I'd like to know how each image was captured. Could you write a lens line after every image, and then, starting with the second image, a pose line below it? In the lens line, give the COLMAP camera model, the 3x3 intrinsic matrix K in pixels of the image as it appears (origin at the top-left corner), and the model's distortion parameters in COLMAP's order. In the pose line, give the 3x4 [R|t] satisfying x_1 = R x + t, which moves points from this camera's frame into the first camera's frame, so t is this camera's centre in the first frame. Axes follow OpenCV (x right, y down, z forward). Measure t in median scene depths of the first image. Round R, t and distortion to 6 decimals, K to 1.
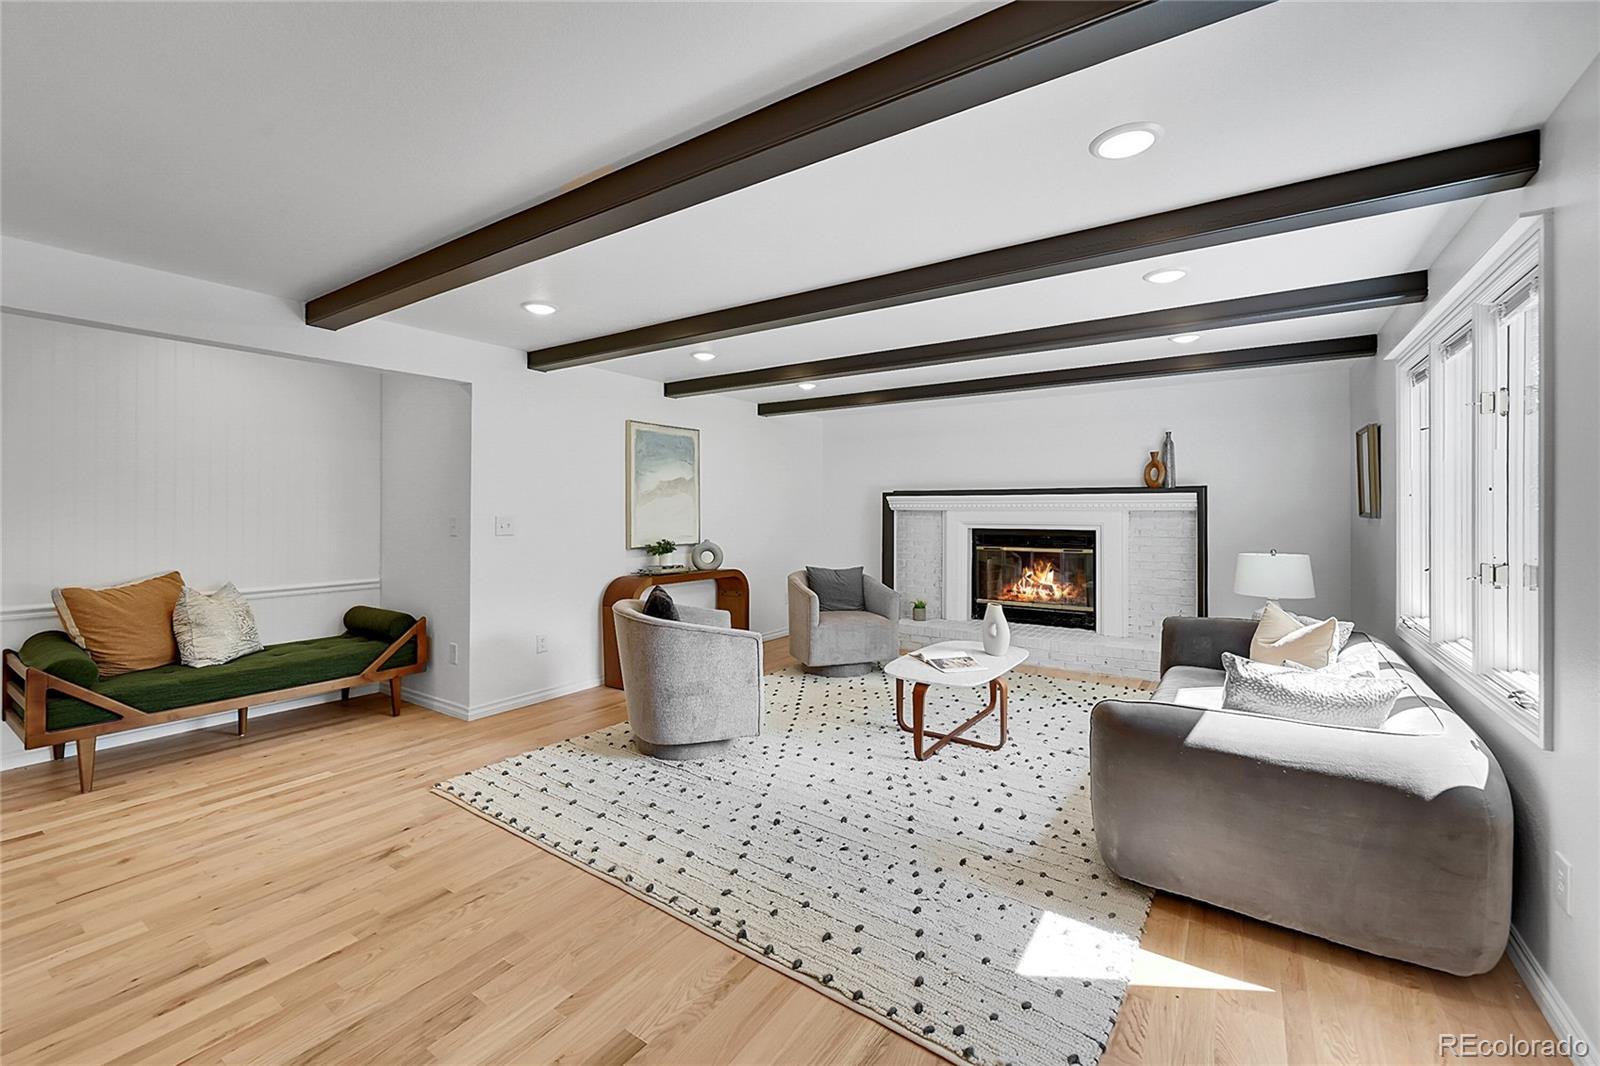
lens RADIAL K [[590.9, 0, 797.5], [0, 590.9, 497.9], [0, 0, 1]] dist [-0.000617, -0.000076]
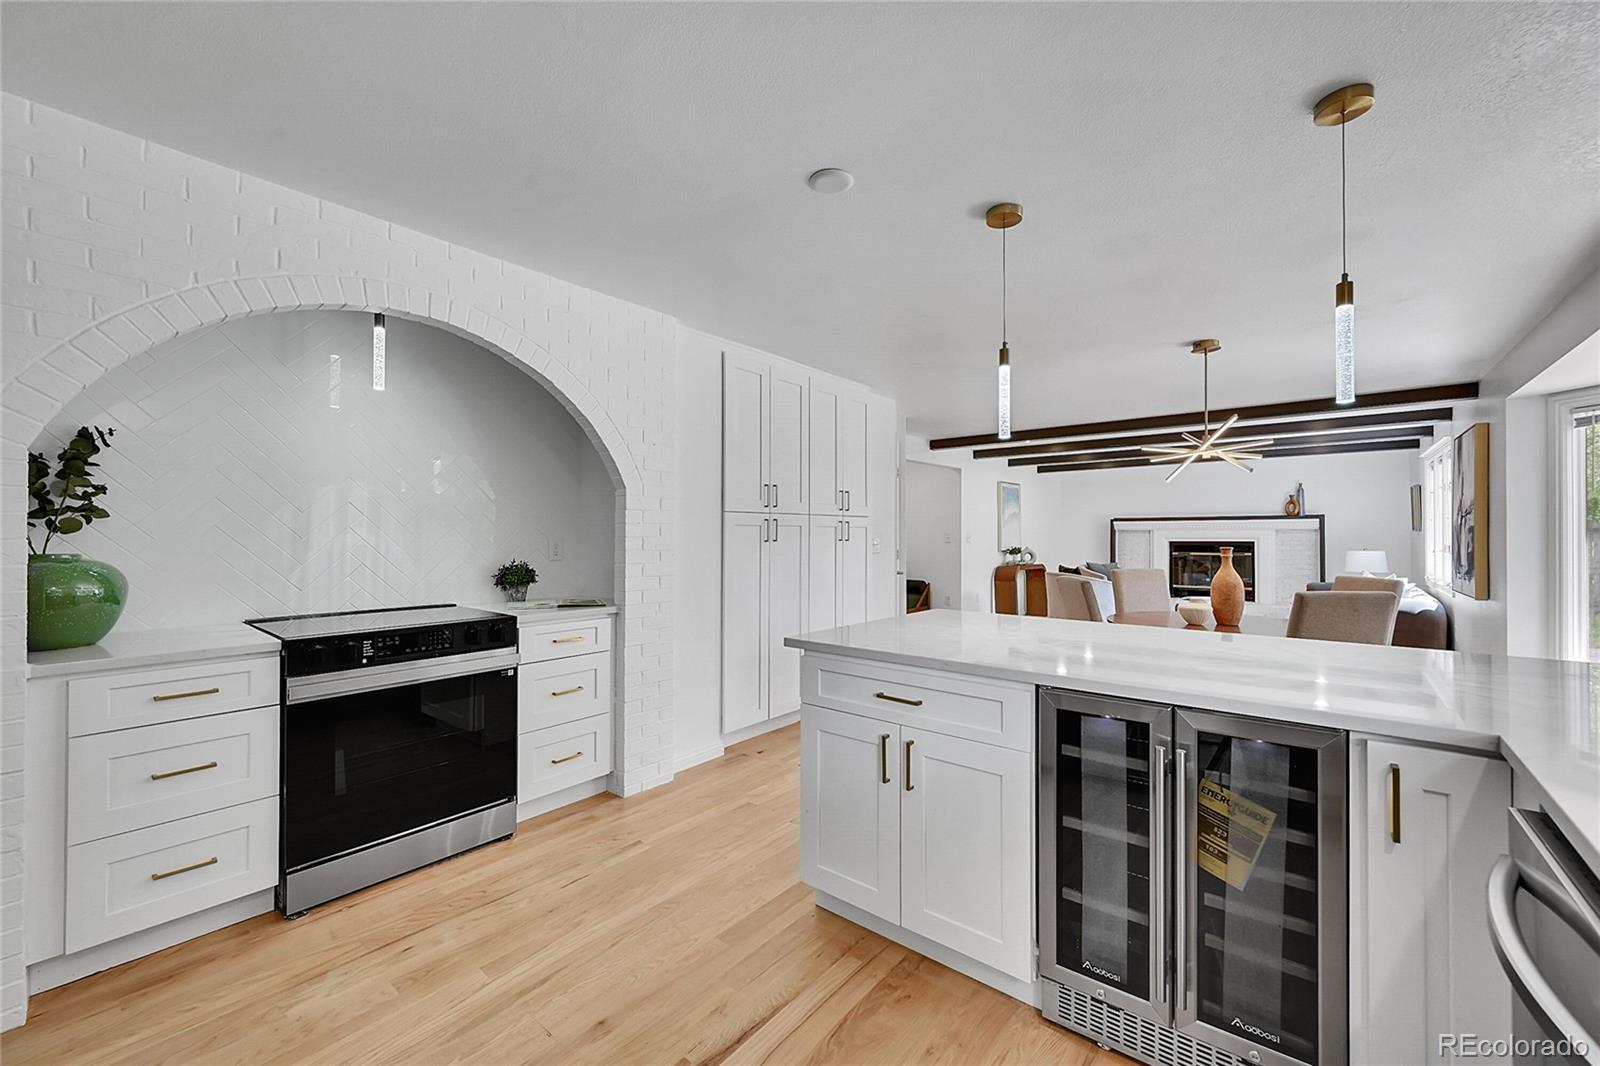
lens RADIAL K [[641.0, 0, 796.4], [0, 641.0, 518.4], [0, 0, 1]] dist [-0.000461, -0.000011]
pose [[0.998867, -0.005470, -0.047266, -0.732801], [0.005142, 0.999962, -0.007063, -0.004375], [0.047302, 0.006812, 0.998857, -0.908422]]
